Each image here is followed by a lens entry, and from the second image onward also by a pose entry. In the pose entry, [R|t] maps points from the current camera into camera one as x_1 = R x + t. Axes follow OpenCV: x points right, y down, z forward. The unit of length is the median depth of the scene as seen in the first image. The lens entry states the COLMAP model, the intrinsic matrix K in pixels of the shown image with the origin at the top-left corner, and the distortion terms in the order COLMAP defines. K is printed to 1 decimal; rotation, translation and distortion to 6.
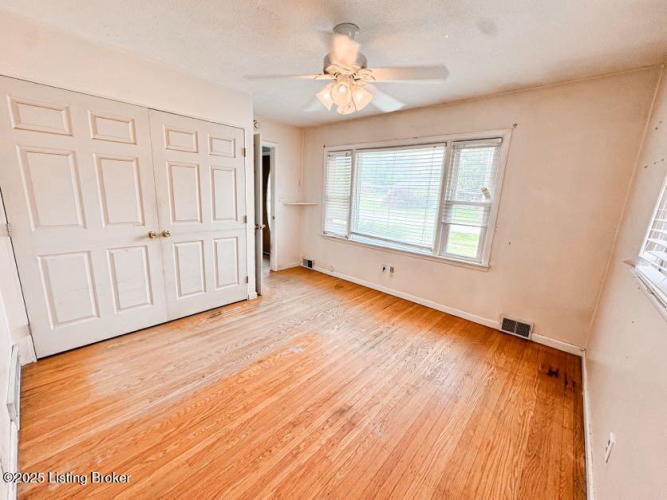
lens RADIAL K [[266.3, 0, 333.5], [0, 266.3, 249.4], [0, 0, 1]] dist [-0.007326, 0.001620]
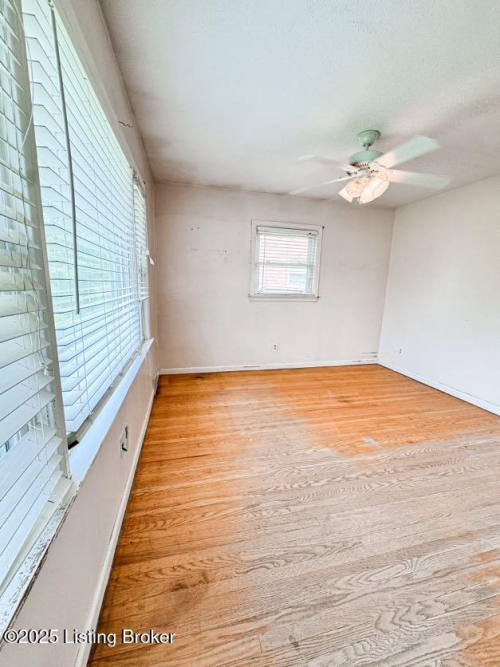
lens RADIAL K [[266.3, 0, 248.3], [0, 266.3, 332.8], [0, 0, 1]] dist [-0.007326, 0.001620]
pose [[-0.820840, -0.170120, 0.545235, -0.221739], [0.057514, 0.925141, 0.375242, -0.331718], [-0.568255, 0.339372, -0.749609, 1.753534]]
